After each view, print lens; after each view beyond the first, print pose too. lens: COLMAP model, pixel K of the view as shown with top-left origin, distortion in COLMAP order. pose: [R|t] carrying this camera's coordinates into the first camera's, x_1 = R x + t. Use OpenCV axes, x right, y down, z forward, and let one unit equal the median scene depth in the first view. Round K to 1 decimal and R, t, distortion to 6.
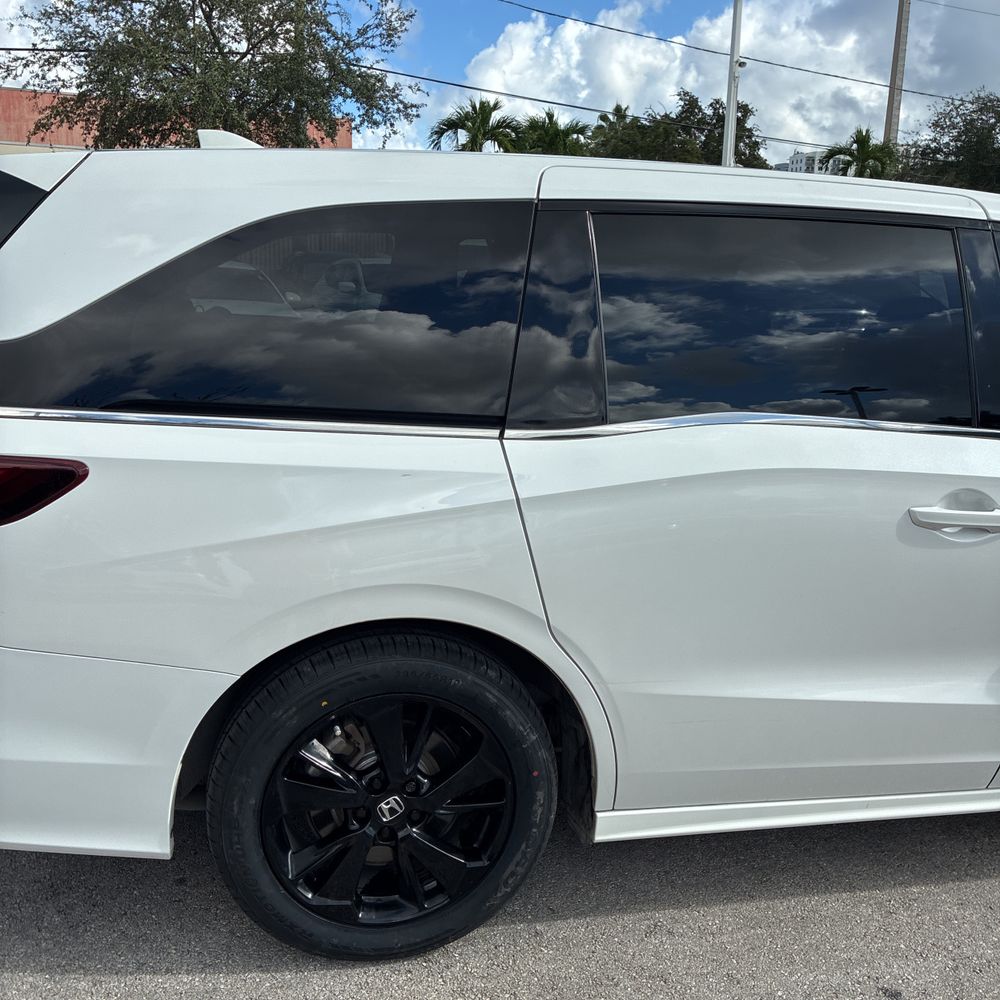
lens RADIAL K [[1057.2, 0, 497.6], [0, 1057.2, 482.9], [0, 0, 1]] dist [0.006290, 0.034875]
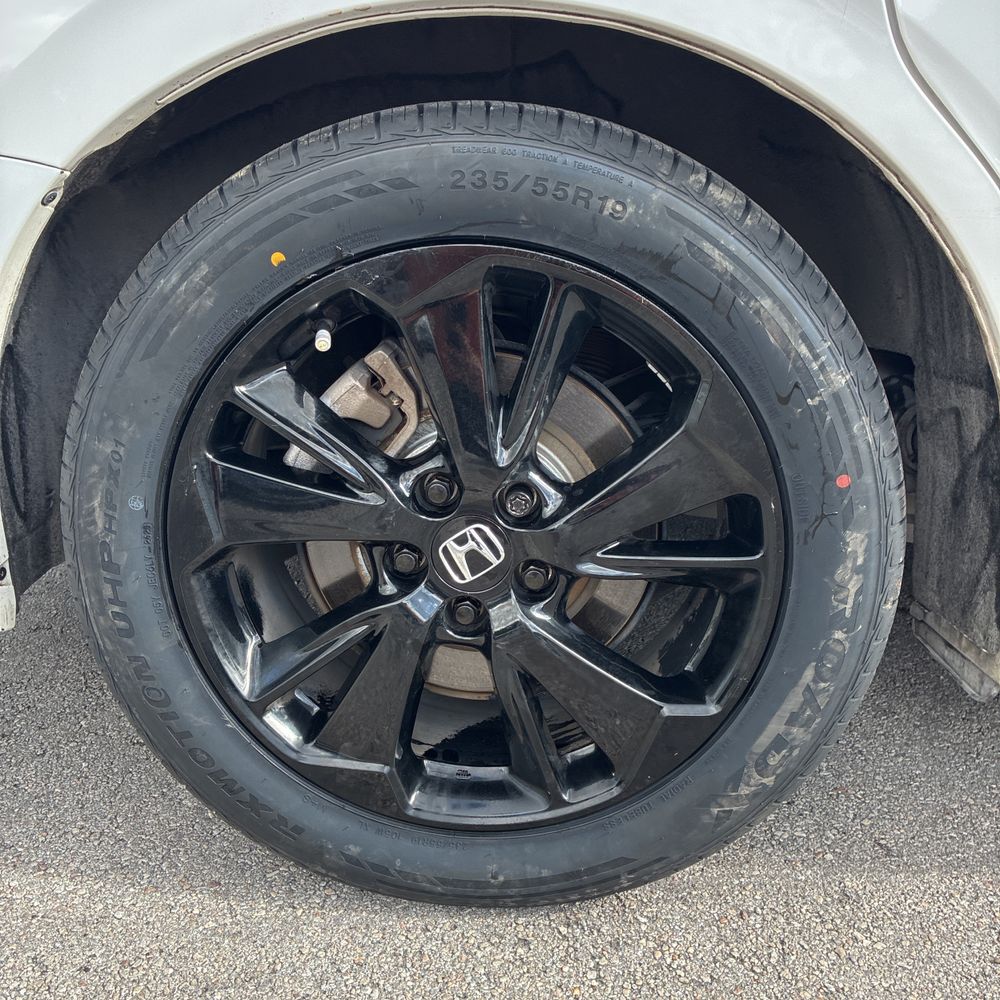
lens RADIAL K [[1057.2, 0, 497.6], [0, 1057.2, 482.9], [0, 0, 1]] dist [0.006290, 0.034875]
pose [[0.951838, 0.017068, -0.306126, 0.034210], [0.002128, 0.998057, 0.062264, 0.252868], [0.306594, -0.059916, 0.949953, 0.609964]]
